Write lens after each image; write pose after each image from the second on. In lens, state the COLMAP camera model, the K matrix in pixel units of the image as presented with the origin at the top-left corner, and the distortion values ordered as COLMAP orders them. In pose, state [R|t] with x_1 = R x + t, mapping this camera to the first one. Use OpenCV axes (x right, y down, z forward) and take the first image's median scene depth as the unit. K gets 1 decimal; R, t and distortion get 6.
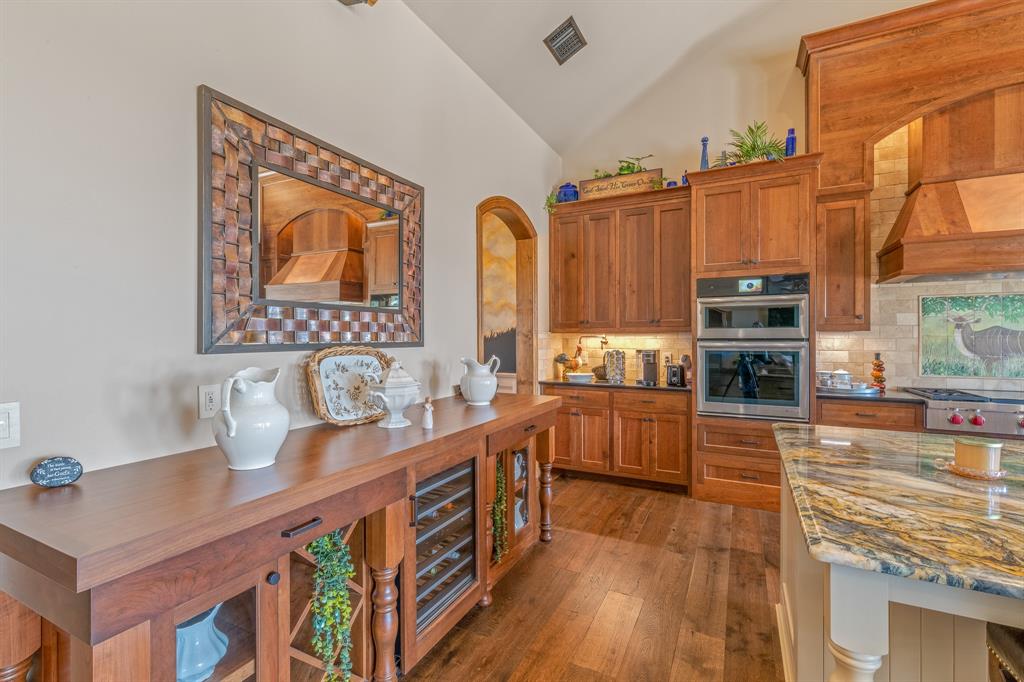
lens RADIAL K [[463.2, 0, 503.4], [0, 463.2, 338.0], [0, 0, 1]] dist [0.001451, -0.000154]
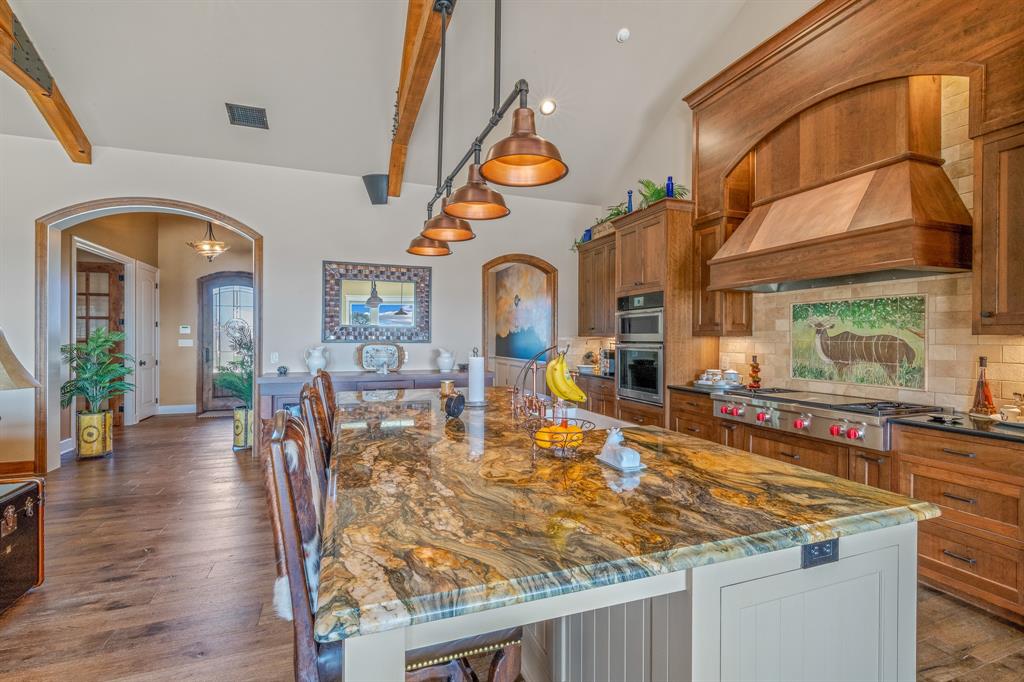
lens RADIAL K [[451.8, 0, 501.2], [0, 451.8, 341.2], [0, 0, 1]] dist [-0.001113, -0.000572]
pose [[0.732347, 0.011379, -0.680836, 1.133047], [-0.009601, 0.999934, 0.006384, -0.003764], [0.680864, 0.001861, 0.732408, -0.220558]]
